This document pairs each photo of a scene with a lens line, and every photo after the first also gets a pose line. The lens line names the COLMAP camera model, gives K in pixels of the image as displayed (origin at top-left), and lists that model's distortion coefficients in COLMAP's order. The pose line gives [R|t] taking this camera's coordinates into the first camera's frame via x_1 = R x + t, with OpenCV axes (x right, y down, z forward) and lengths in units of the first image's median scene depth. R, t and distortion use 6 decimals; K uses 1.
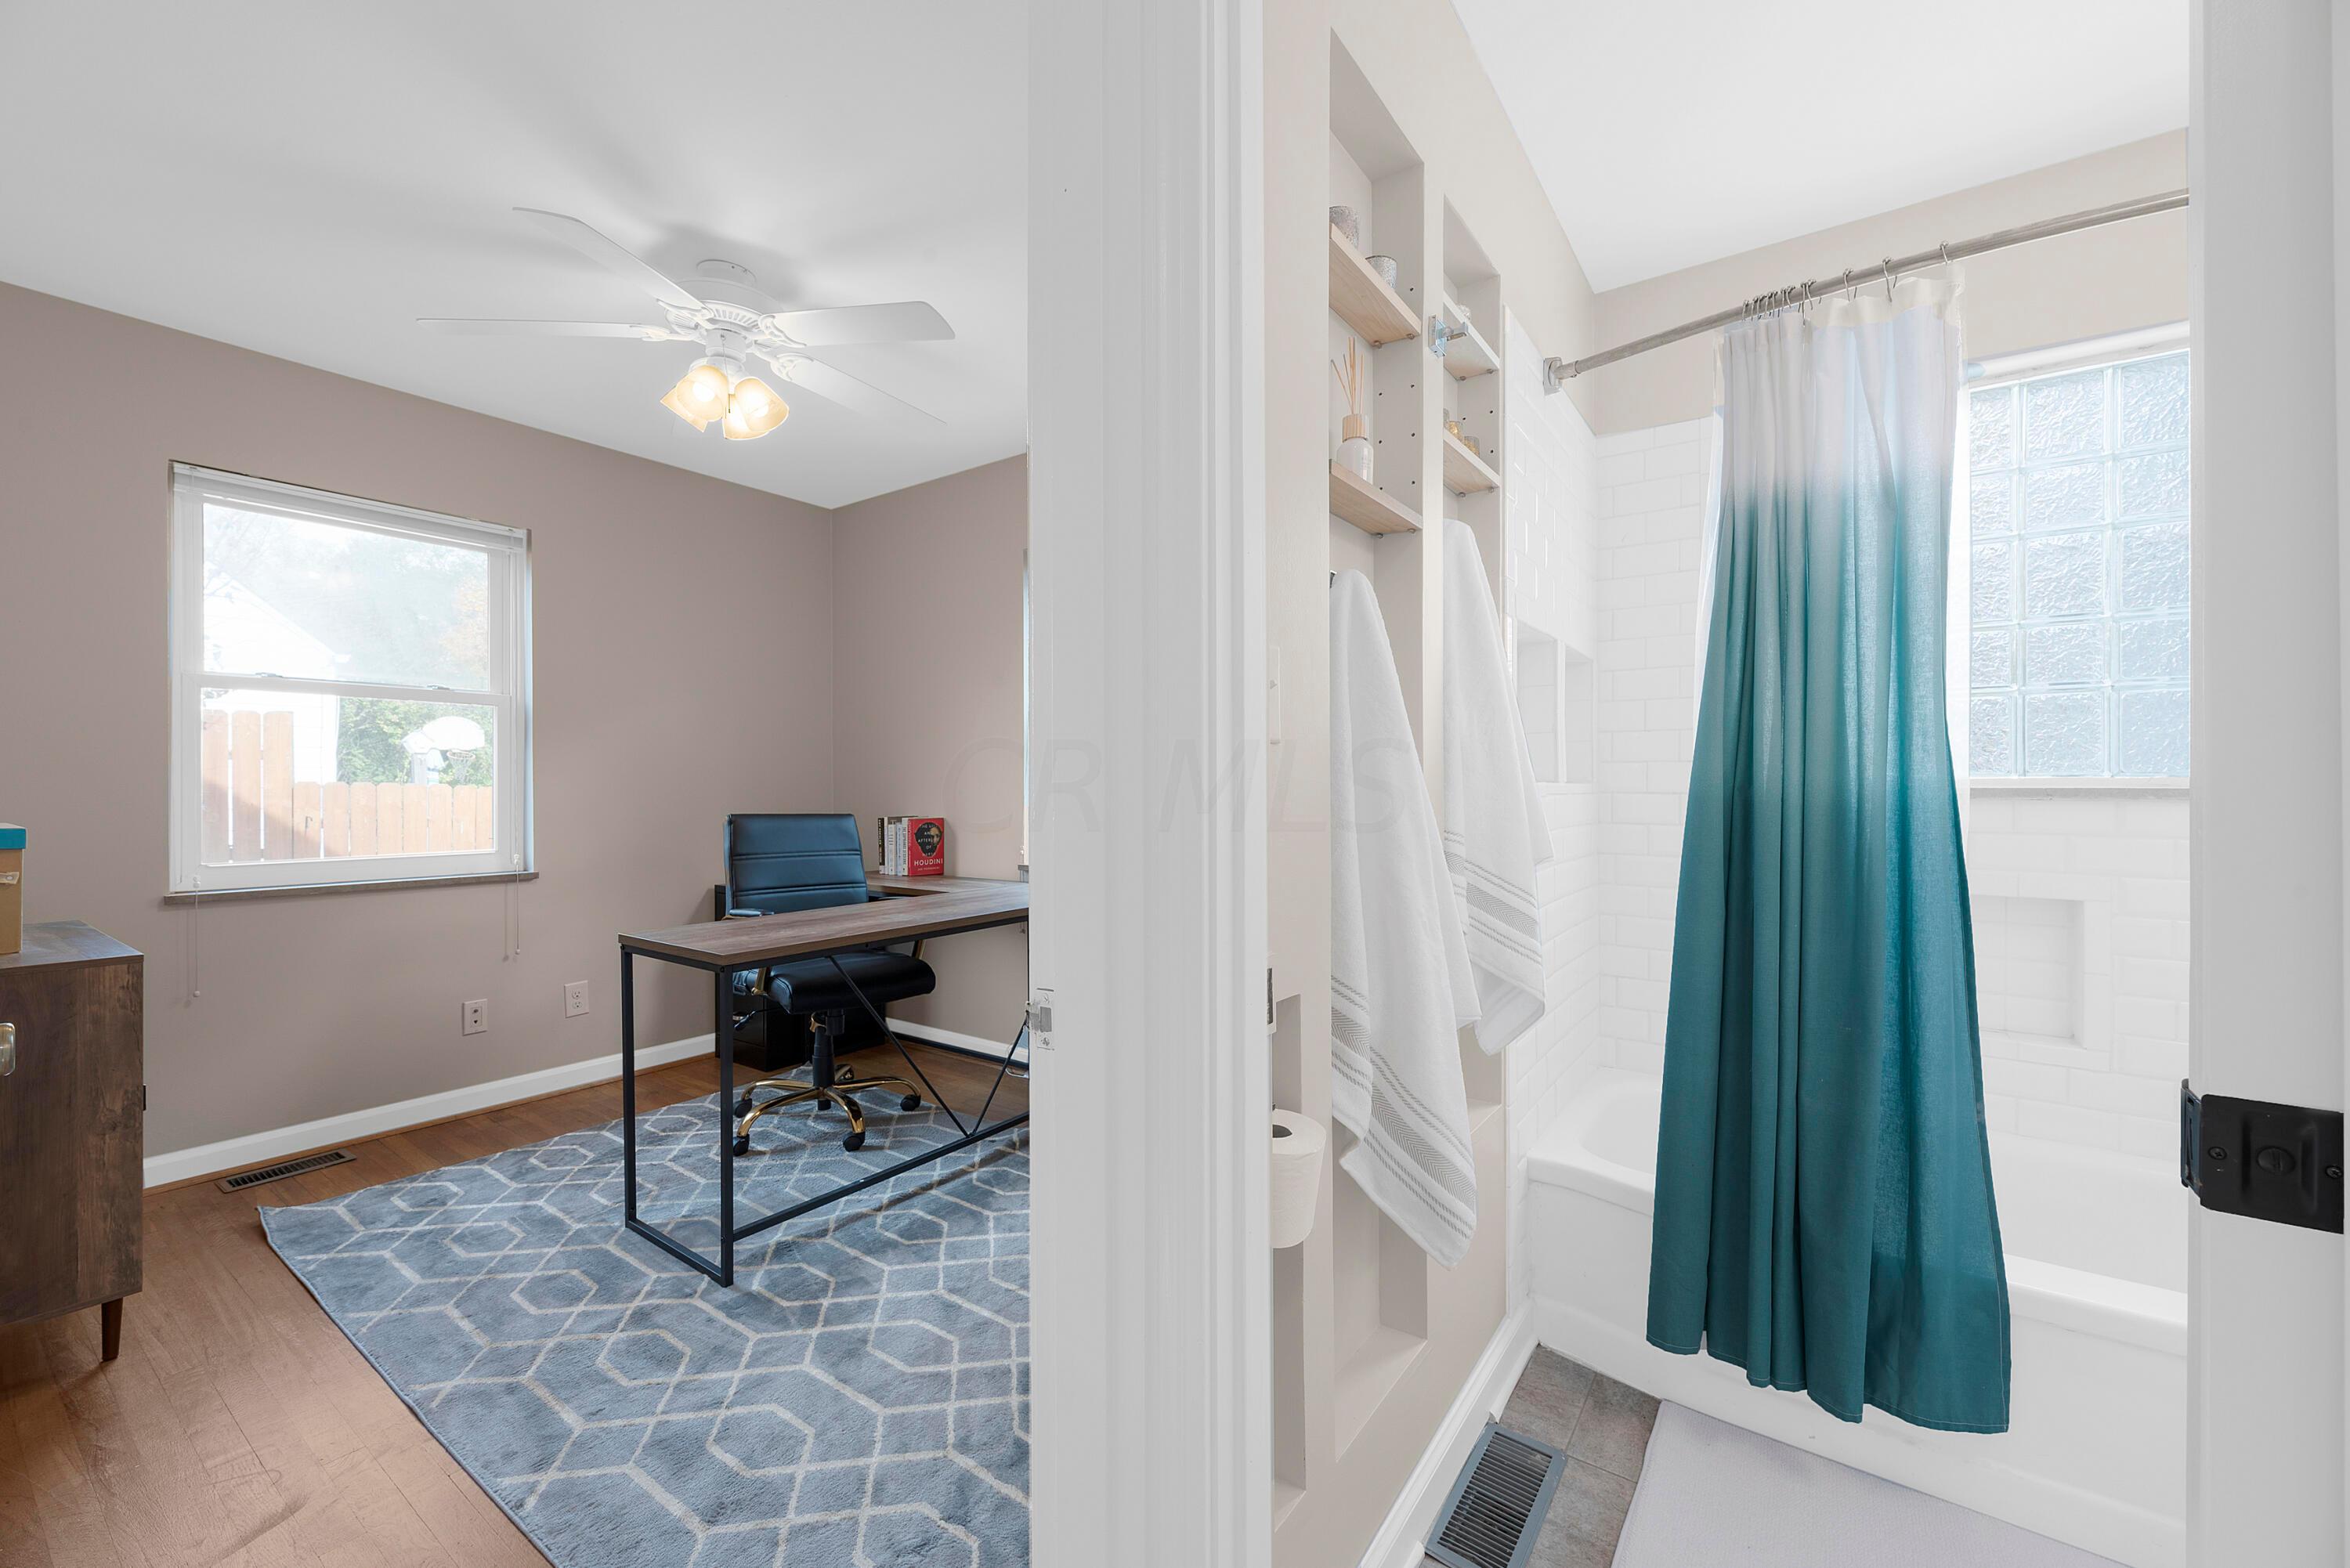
lens RADIAL K [[943.9, 0, 1159.0], [0, 943.9, 792.3], [0, 0, 1]] dist [0.000083, -0.000056]
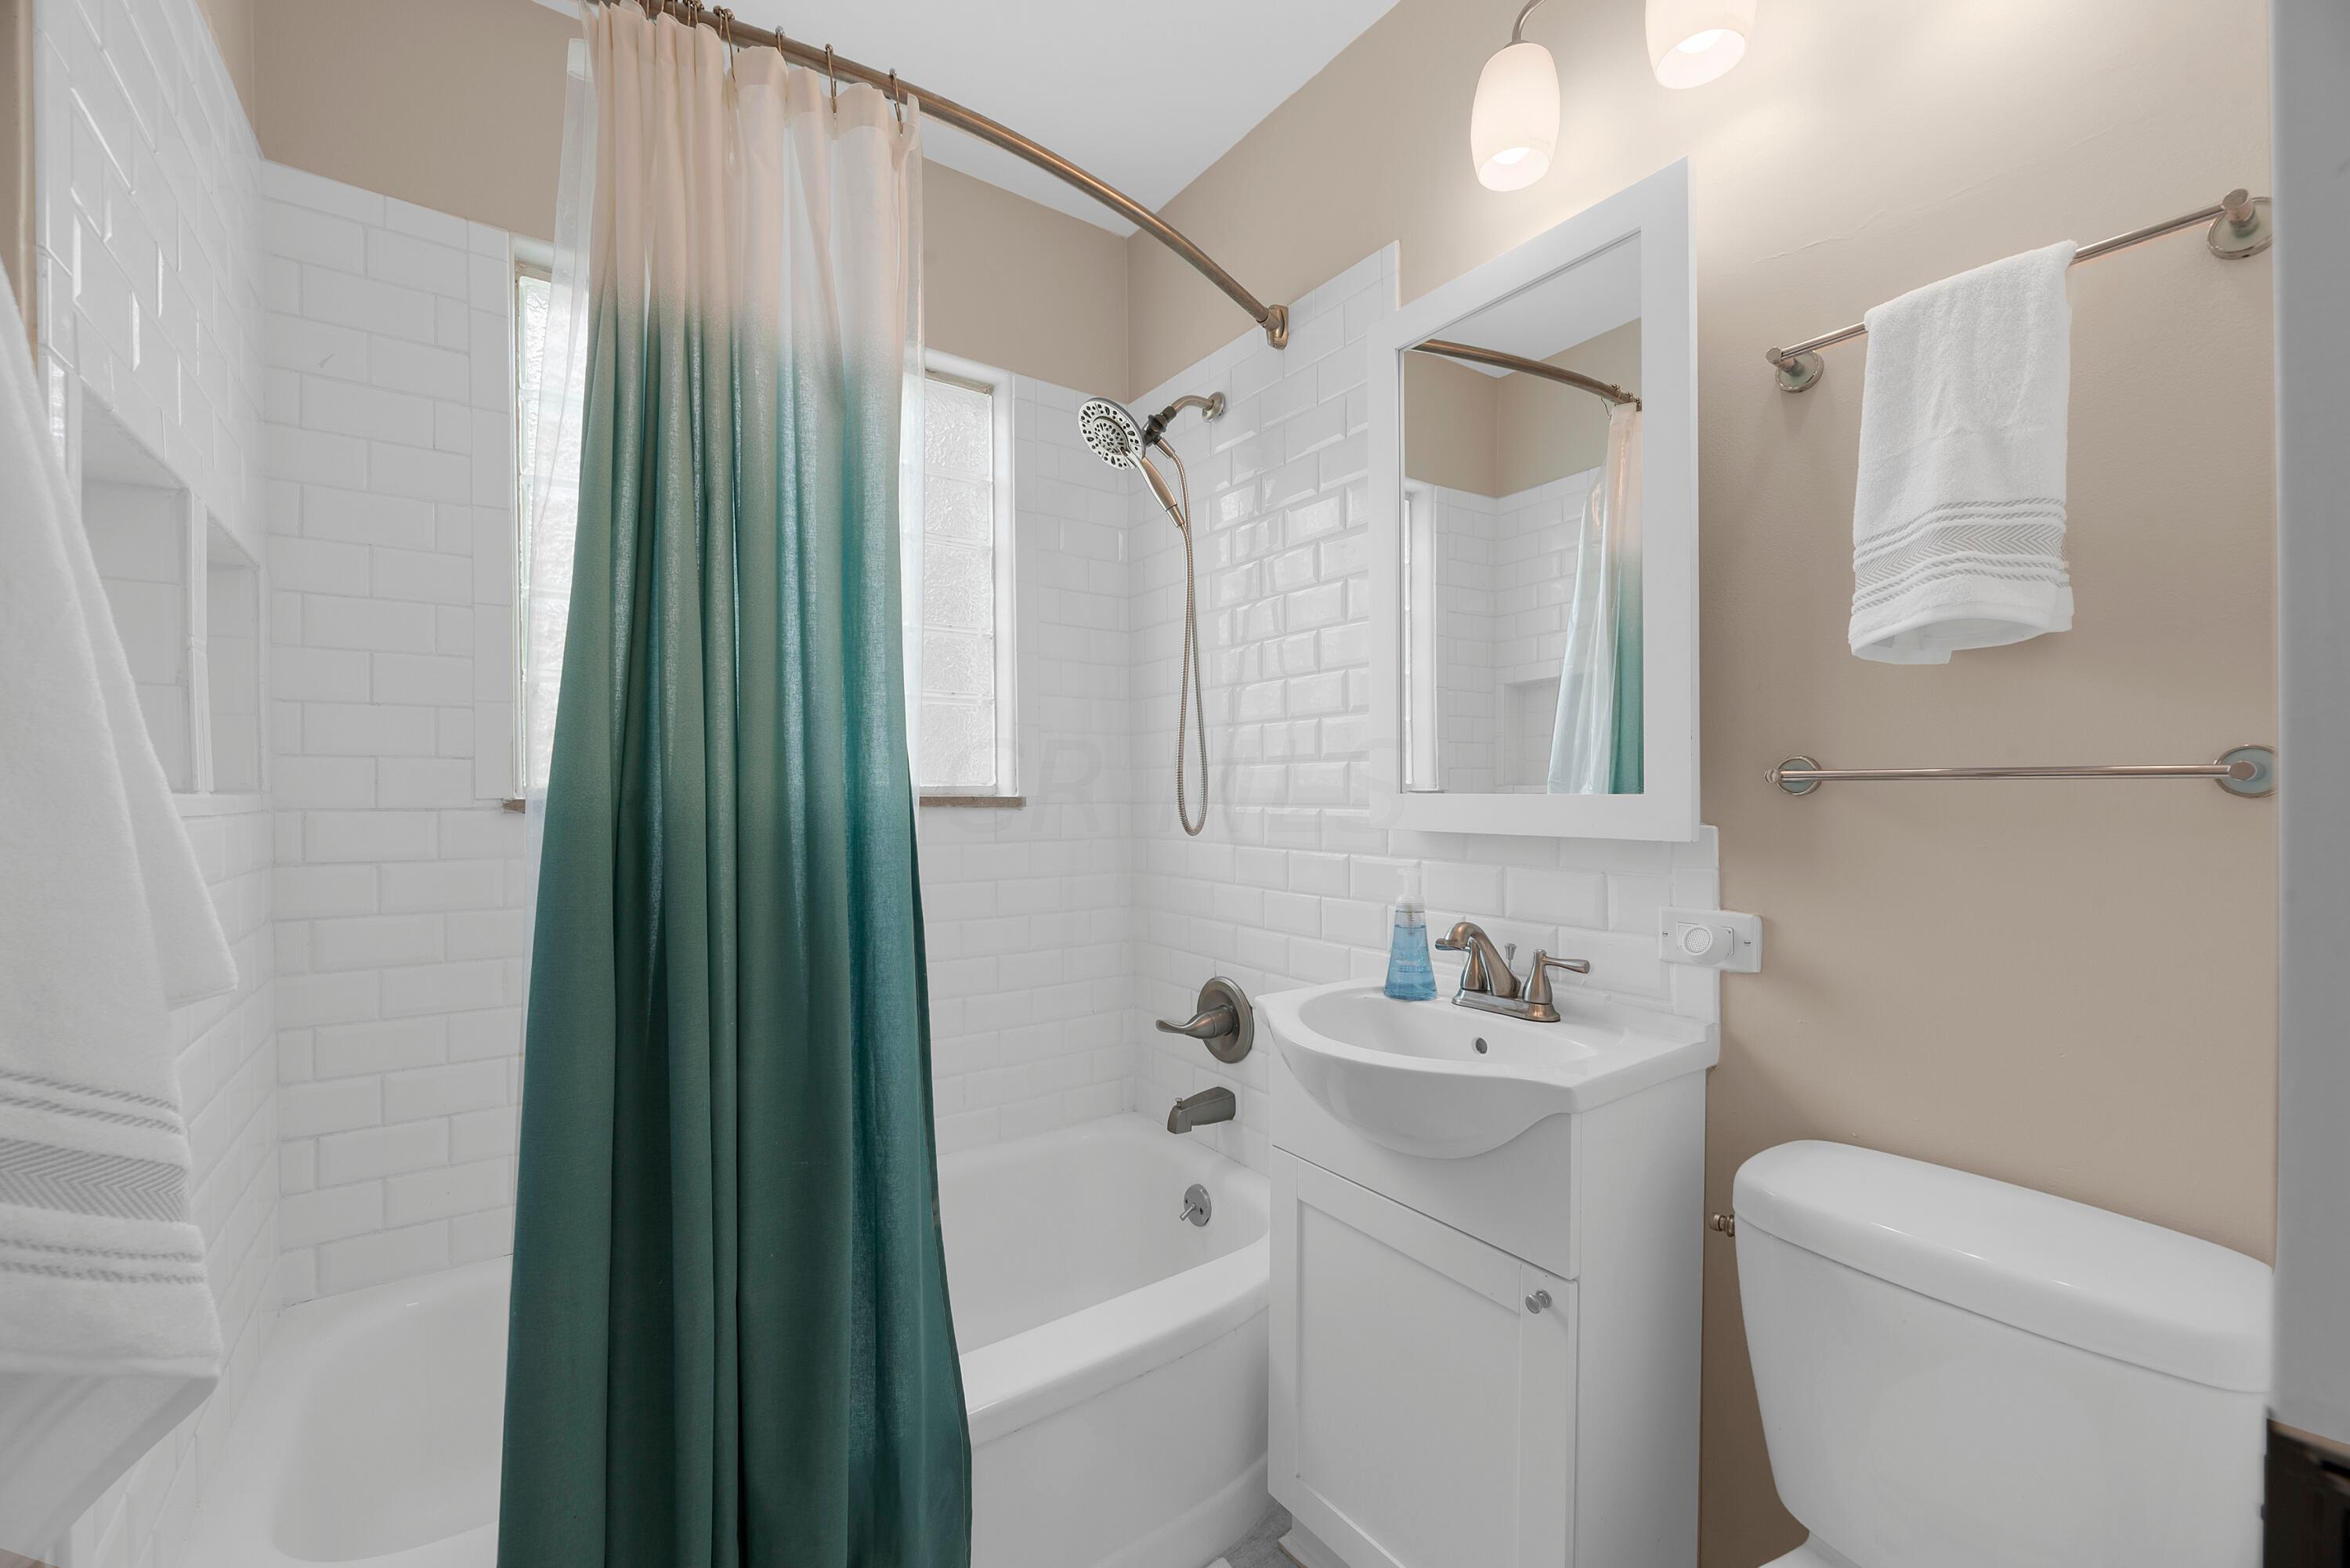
lens RADIAL K [[943.9, 0, 1159.0], [0, 943.9, 792.3], [0, 0, 1]] dist [0.000083, -0.000056]
pose [[0.319633, -0.005636, 0.947525, 0.174605], [0.007673, 0.999965, 0.003360, -0.010281], [-0.947510, 0.006197, 0.319665, 0.528173]]
